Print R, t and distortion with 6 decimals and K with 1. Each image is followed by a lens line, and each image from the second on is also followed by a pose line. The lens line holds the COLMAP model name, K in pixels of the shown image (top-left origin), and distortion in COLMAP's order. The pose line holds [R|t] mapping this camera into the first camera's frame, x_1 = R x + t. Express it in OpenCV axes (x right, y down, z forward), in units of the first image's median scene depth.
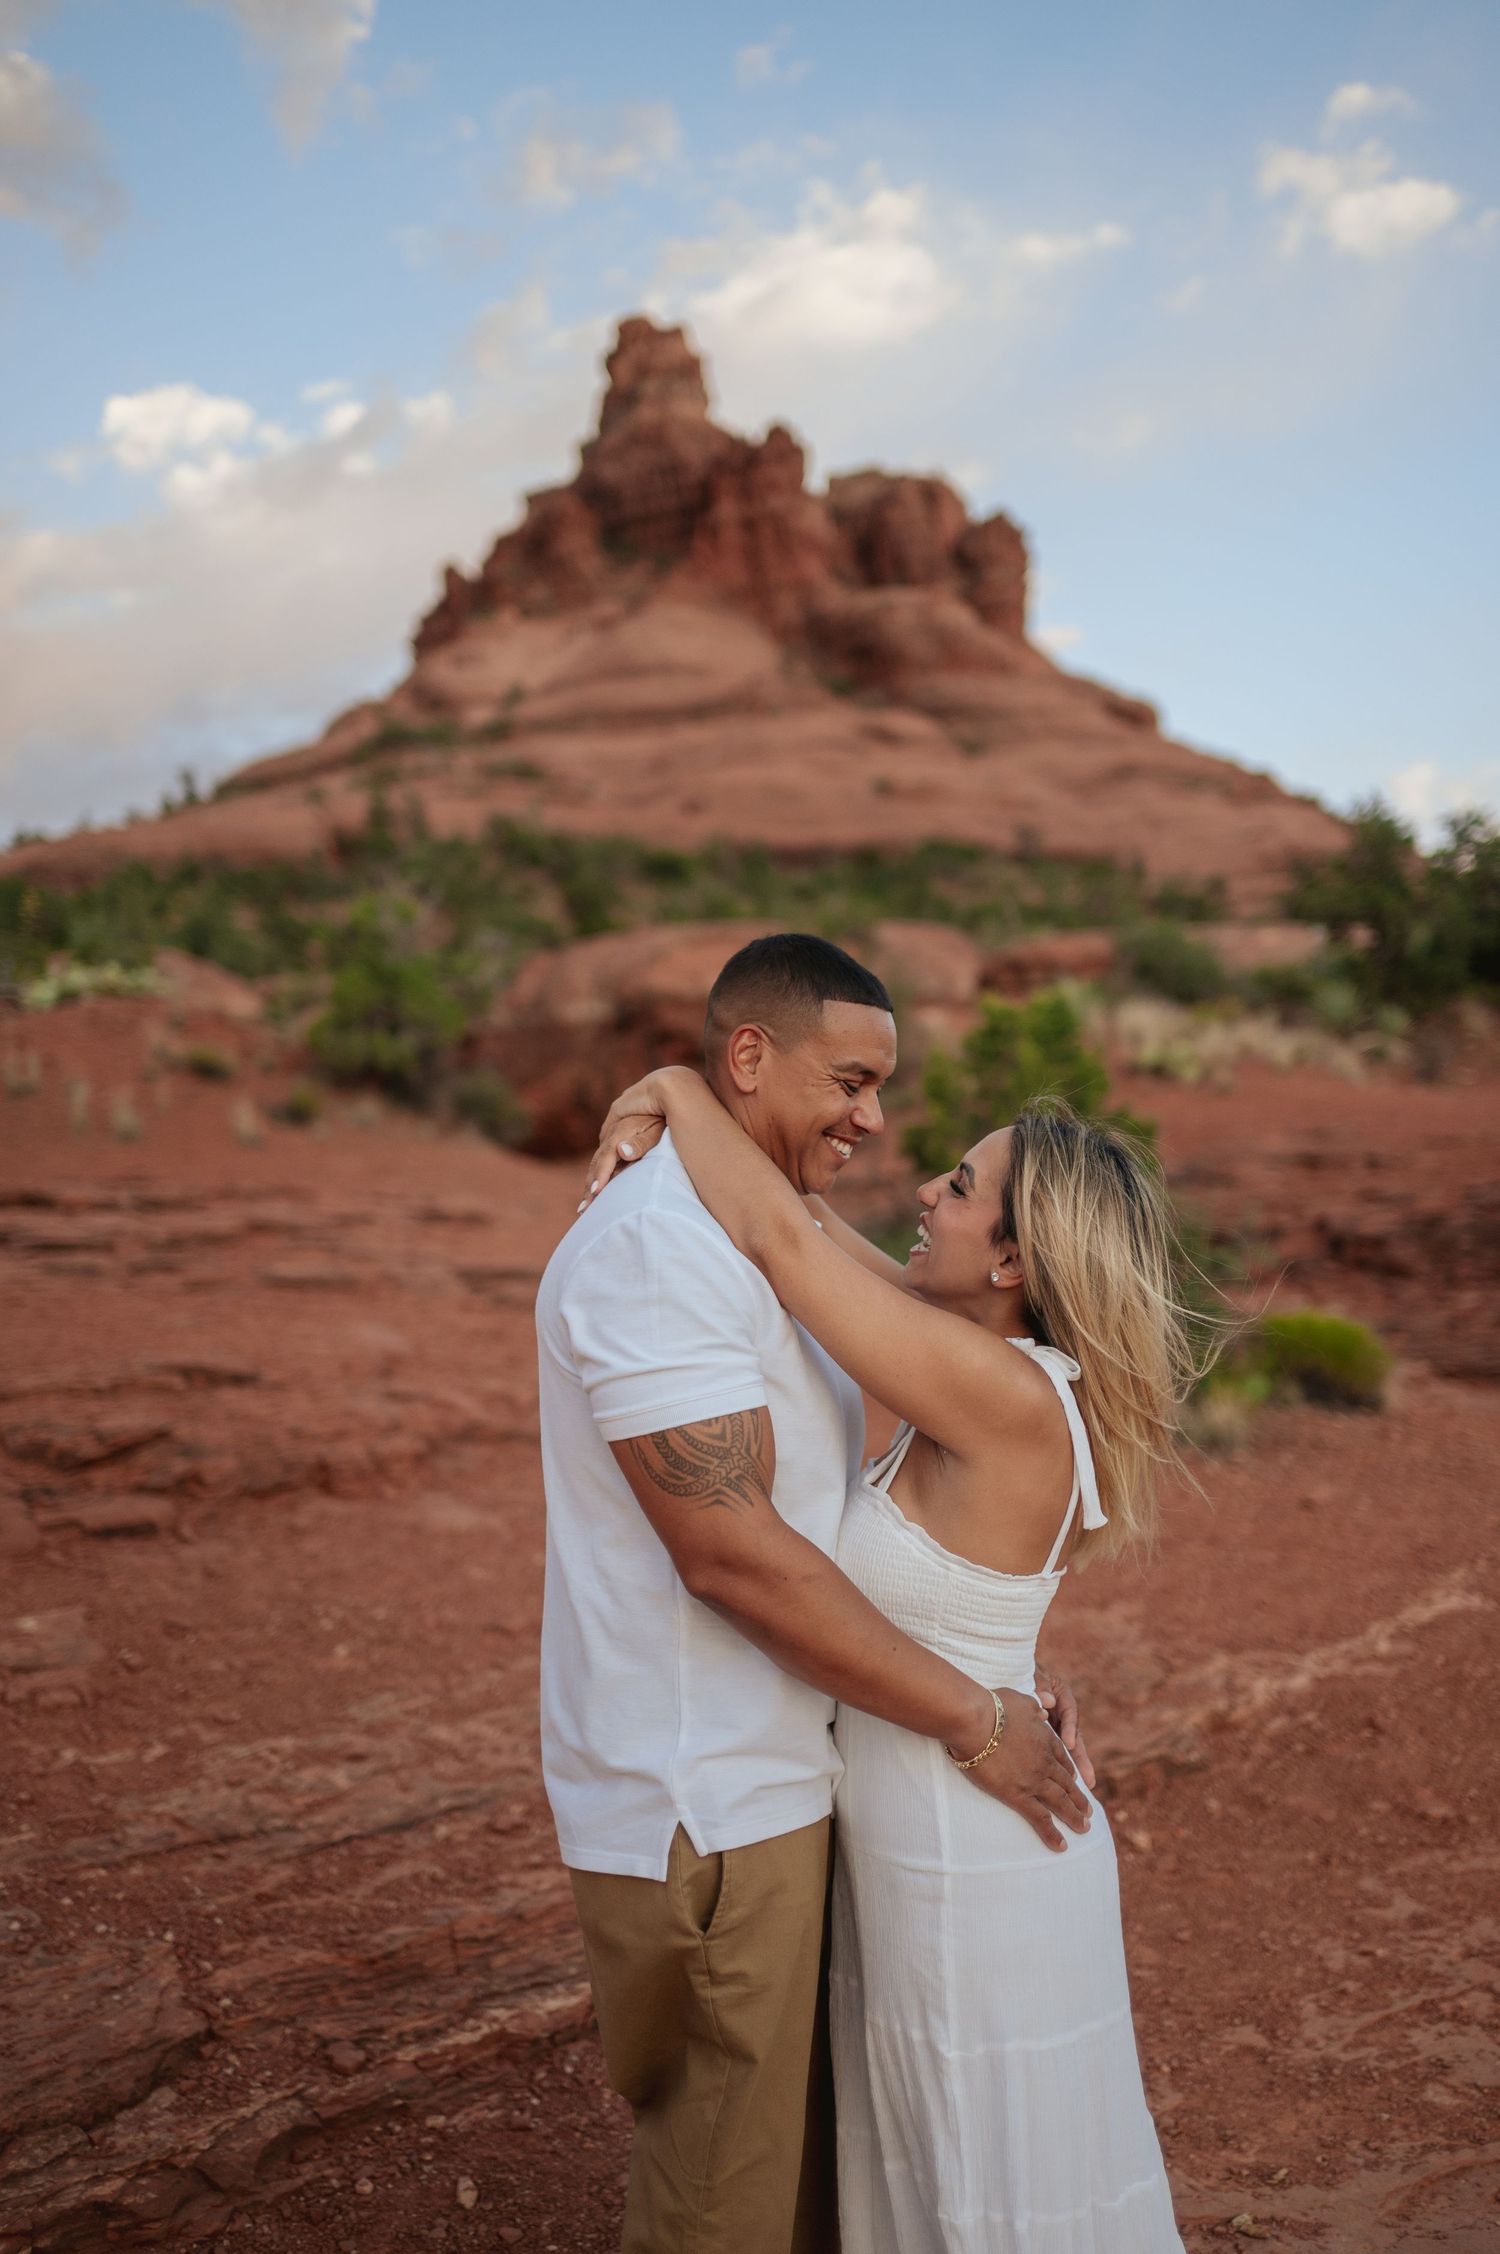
lens RADIAL K [[2410.2, 0, 753.2], [0, 2410.2, 1129.7], [0, 0, 1]] dist [-0.008681, 0.016882]
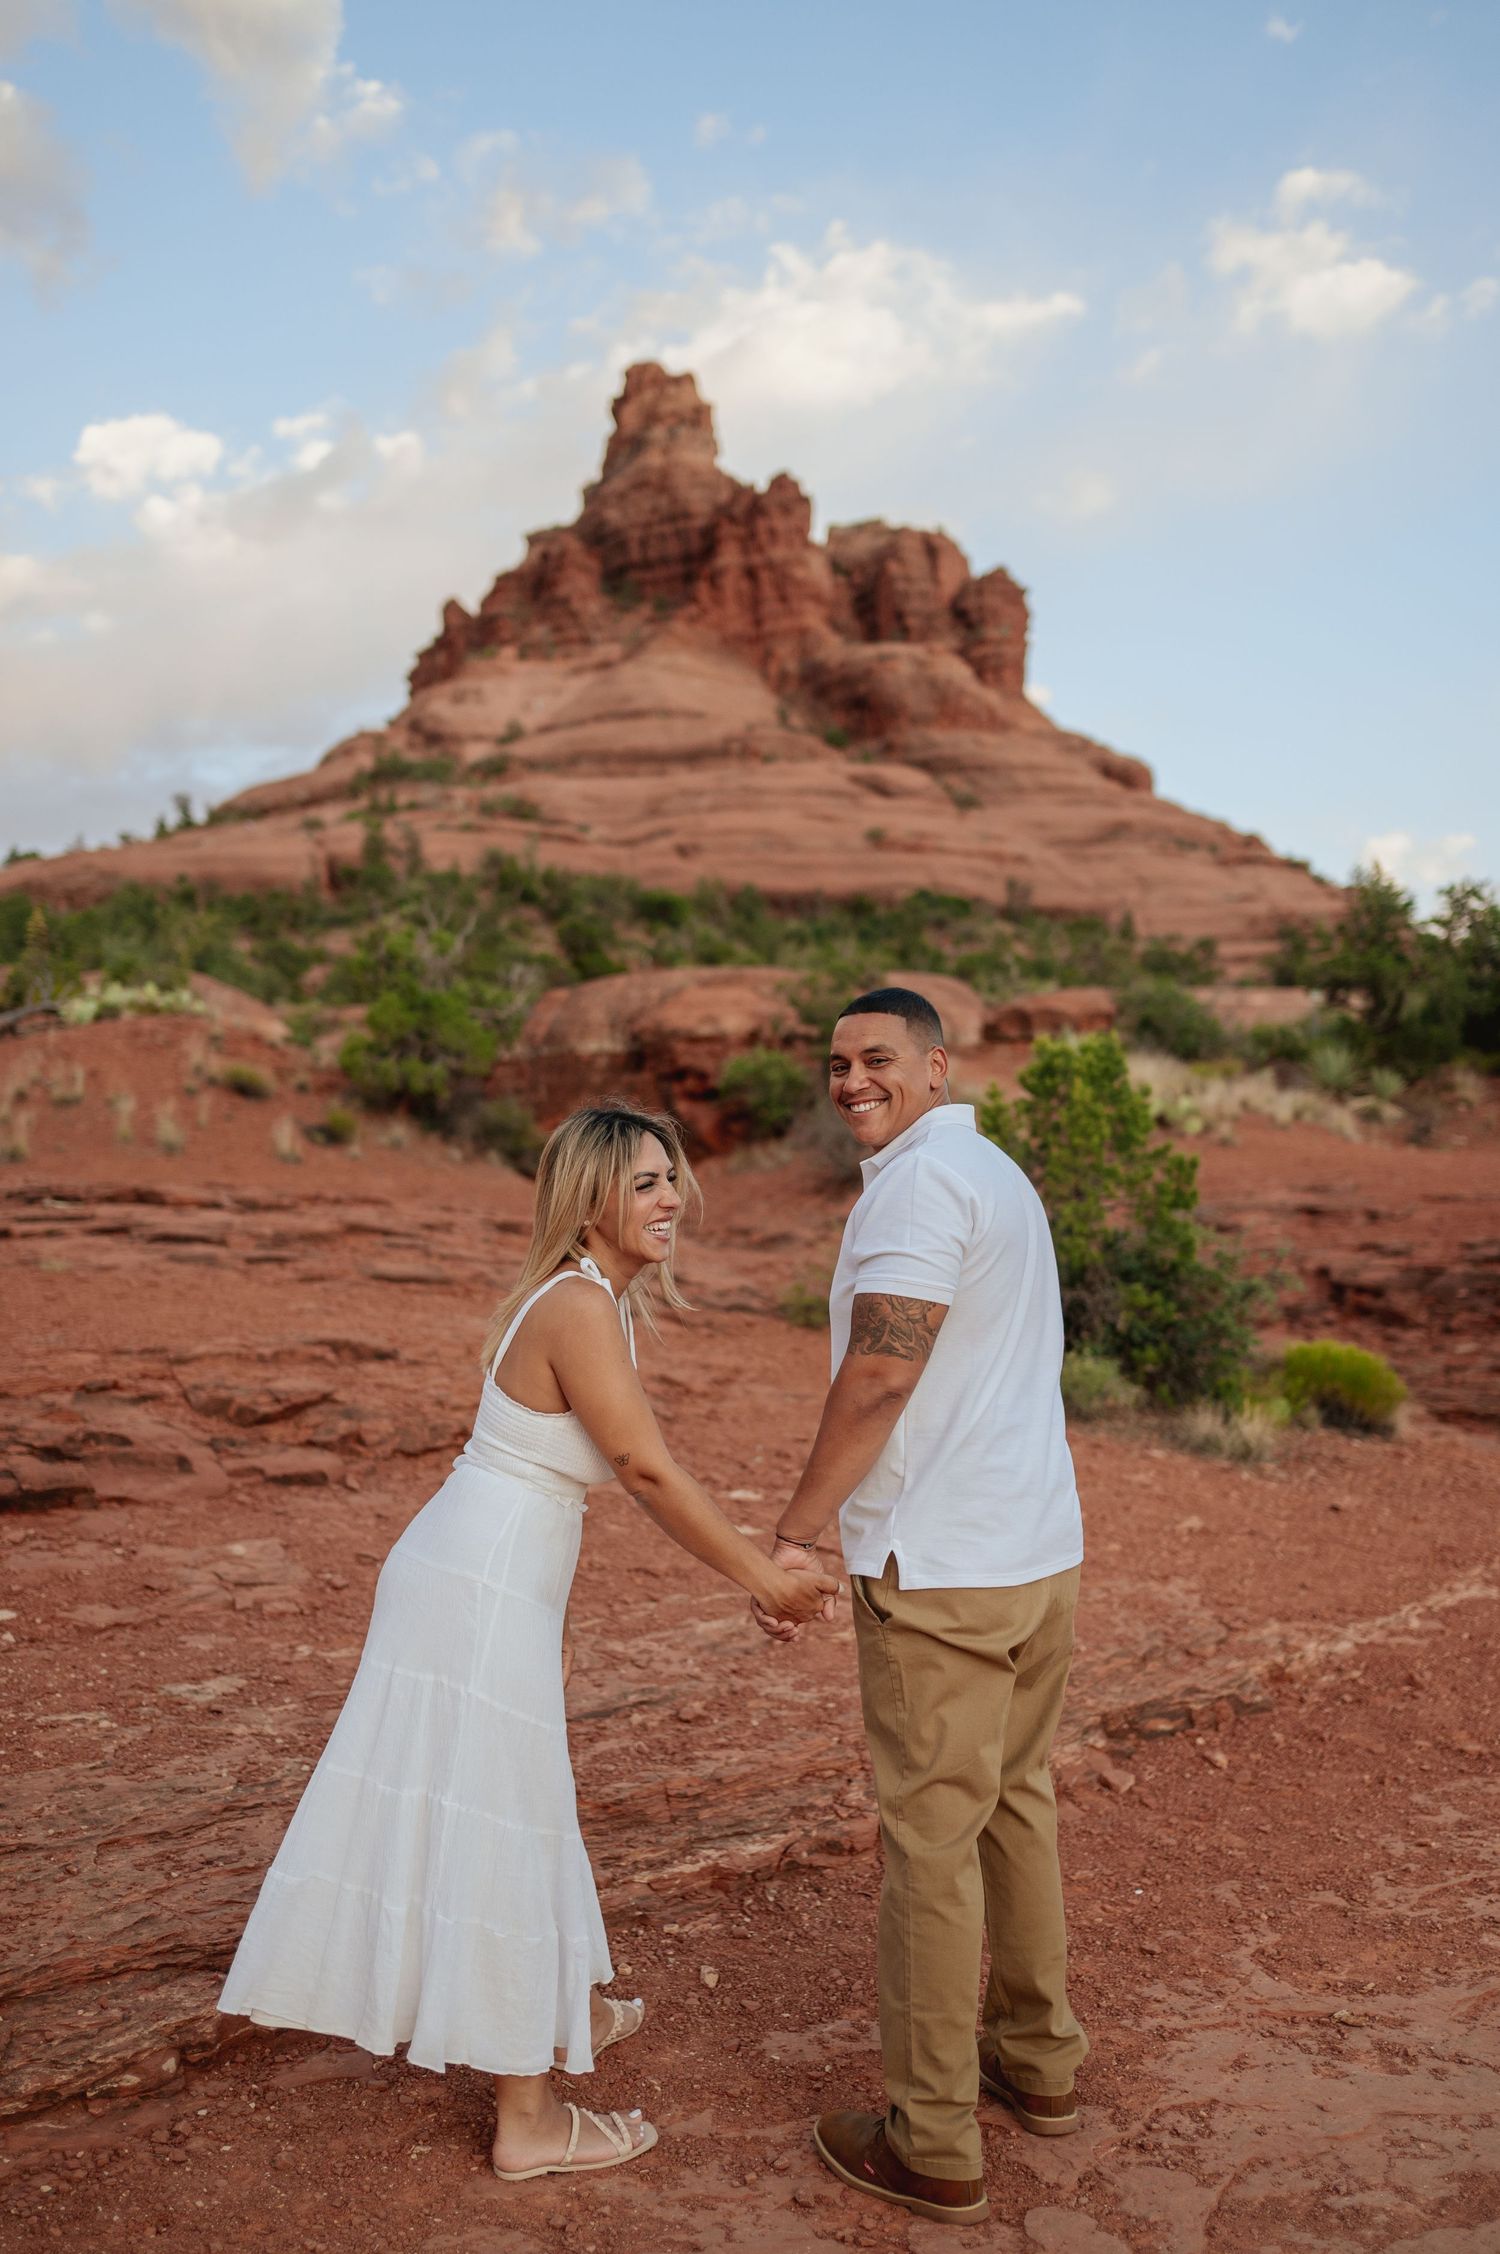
lens RADIAL K [[2408.2, 0, 746.5], [0, 2408.2, 1124.1], [0, 0, 1]] dist [0.002100, -0.001640]
pose [[0.999337, 0.035949, 0.005781, -0.041143], [-0.035821, 0.999140, -0.020868, 0.010809], [-0.006526, 0.020648, 0.999766, -0.079651]]
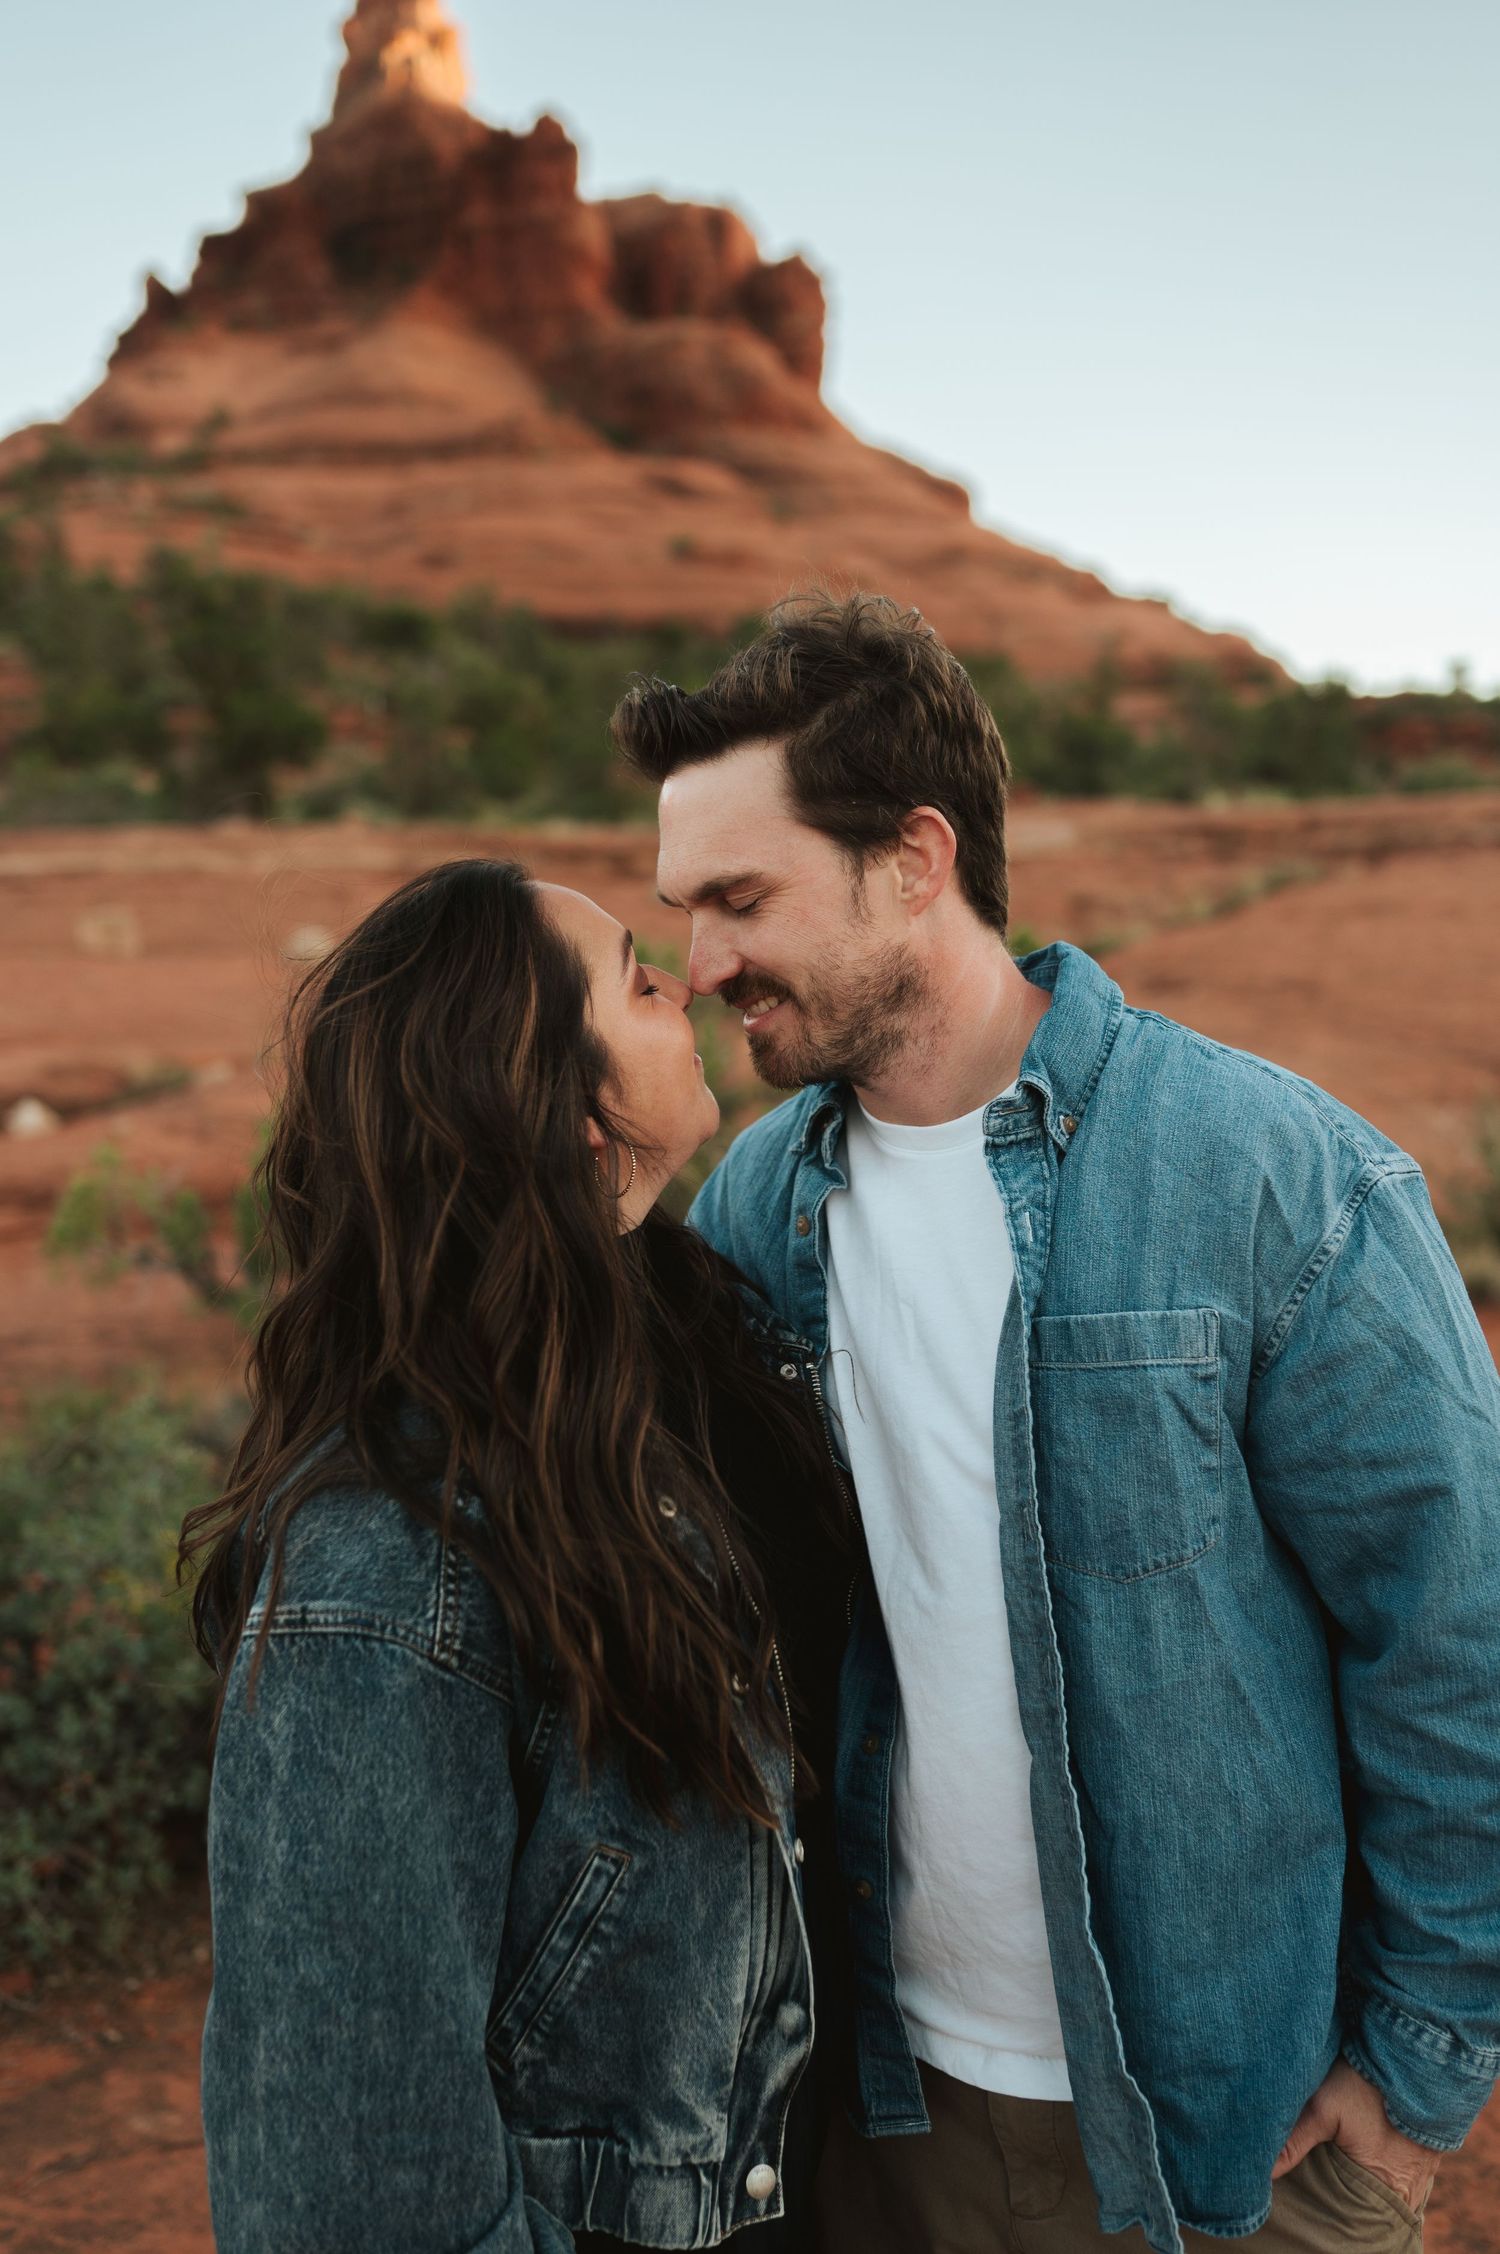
lens RADIAL K [[2410.2, 0, 753.2], [0, 2410.2, 1129.7], [0, 0, 1]] dist [-0.008681, 0.016882]
pose [[0.992955, 0.028502, 0.115011, -0.186483], [-0.038088, 0.995902, 0.082031, -0.480742], [-0.112201, -0.085833, 0.989971, 5.030727]]
